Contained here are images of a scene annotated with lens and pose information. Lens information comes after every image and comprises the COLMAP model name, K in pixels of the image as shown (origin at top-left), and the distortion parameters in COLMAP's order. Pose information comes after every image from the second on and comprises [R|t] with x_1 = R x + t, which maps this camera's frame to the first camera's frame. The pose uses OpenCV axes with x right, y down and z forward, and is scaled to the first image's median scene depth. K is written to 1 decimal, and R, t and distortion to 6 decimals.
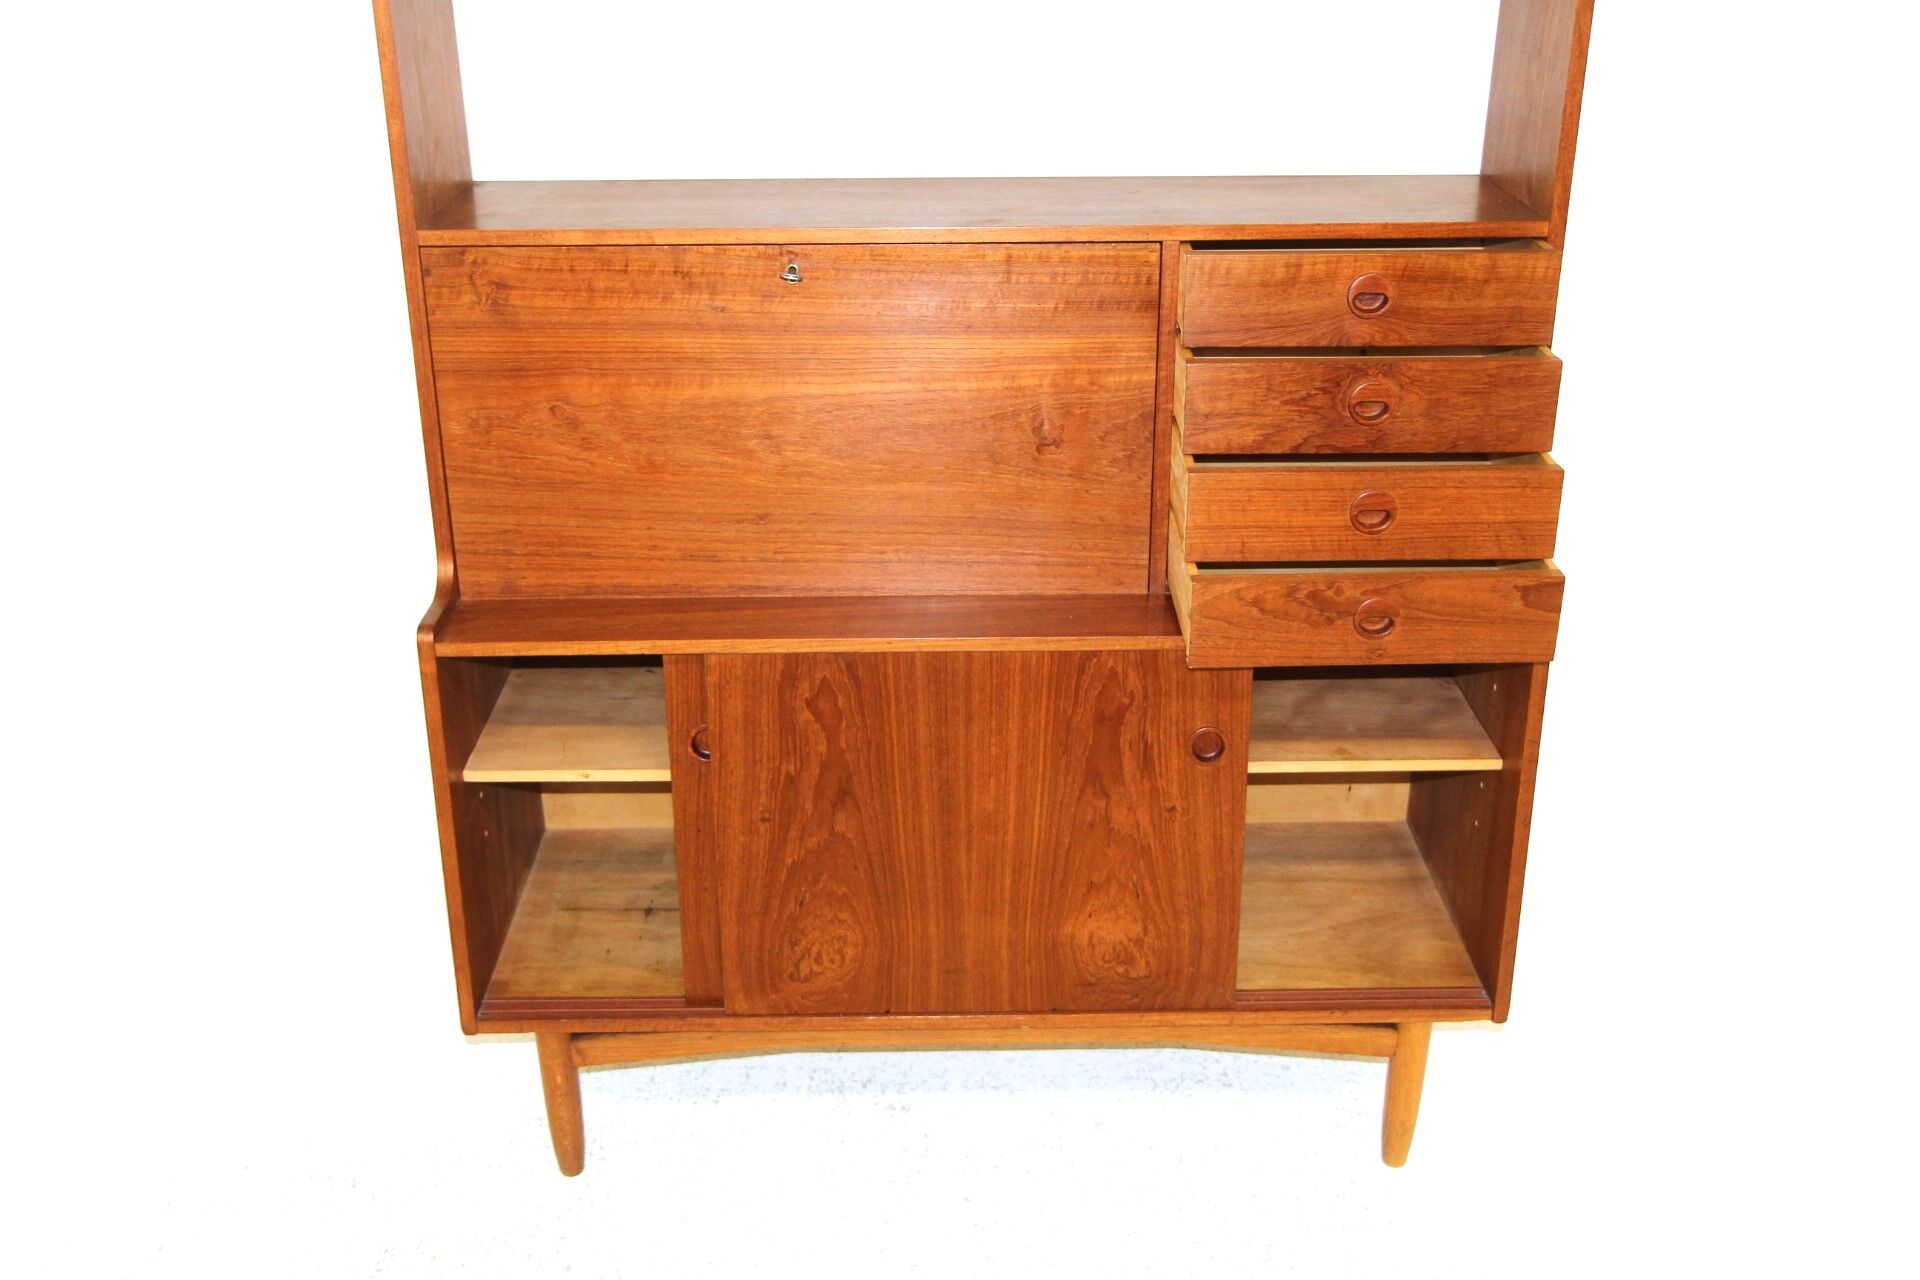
lens RADIAL K [[1936.8, 0, 960.0], [0, 1936.8, 640.0], [0, 0, 1]] dist [-0.022259, 0.000869]
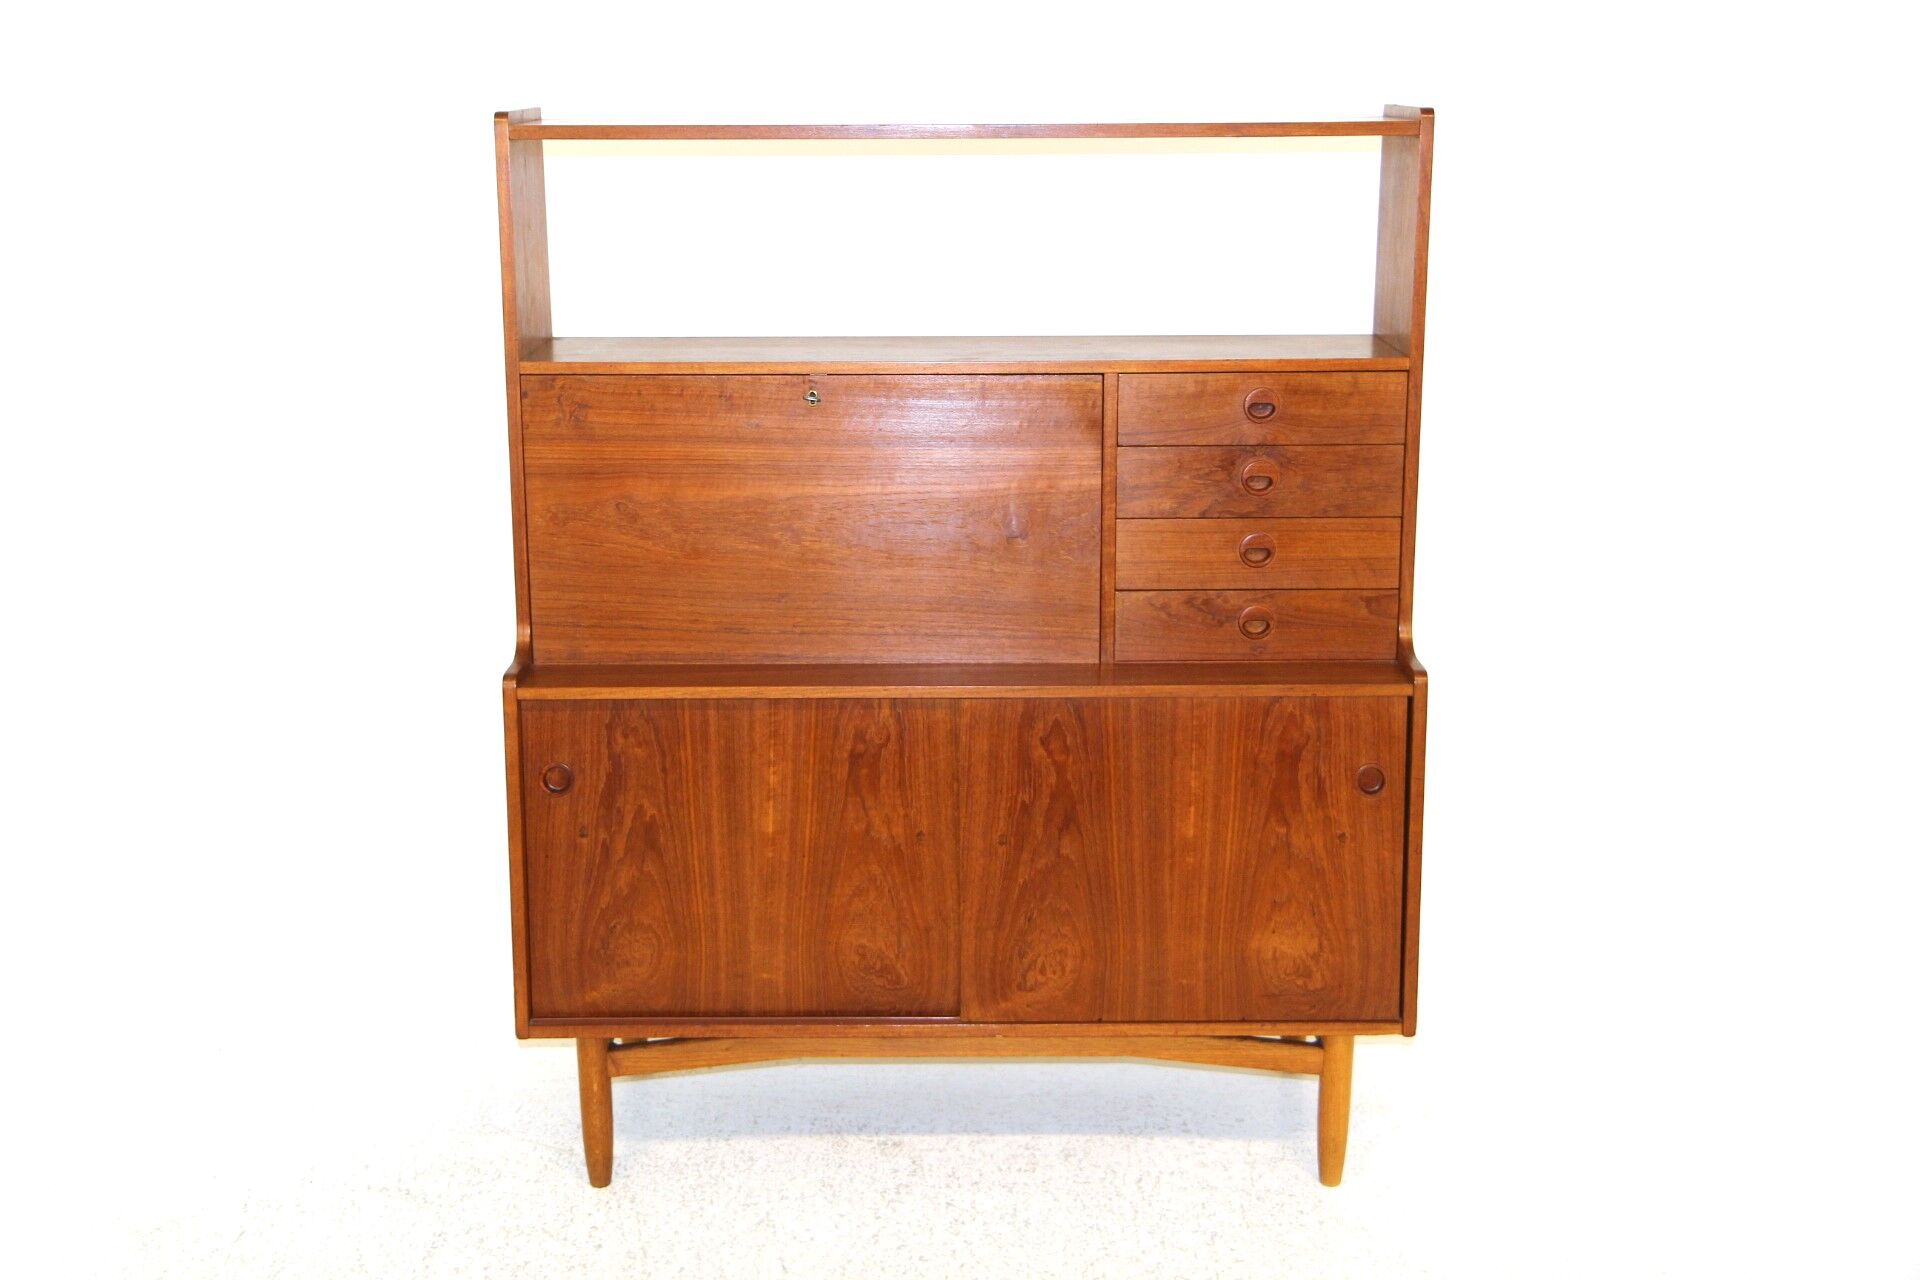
lens RADIAL K [[2663.5, 0, 960.0], [0, 2663.5, 640.0], [0, 0, 1]] dist [0.029698, 0.017295]
pose [[0.999755, 0.005512, -0.021450, 0.046947], [-0.009256, 0.983883, -0.178571, 0.269786], [0.020120, 0.178726, 0.983693, -0.667350]]
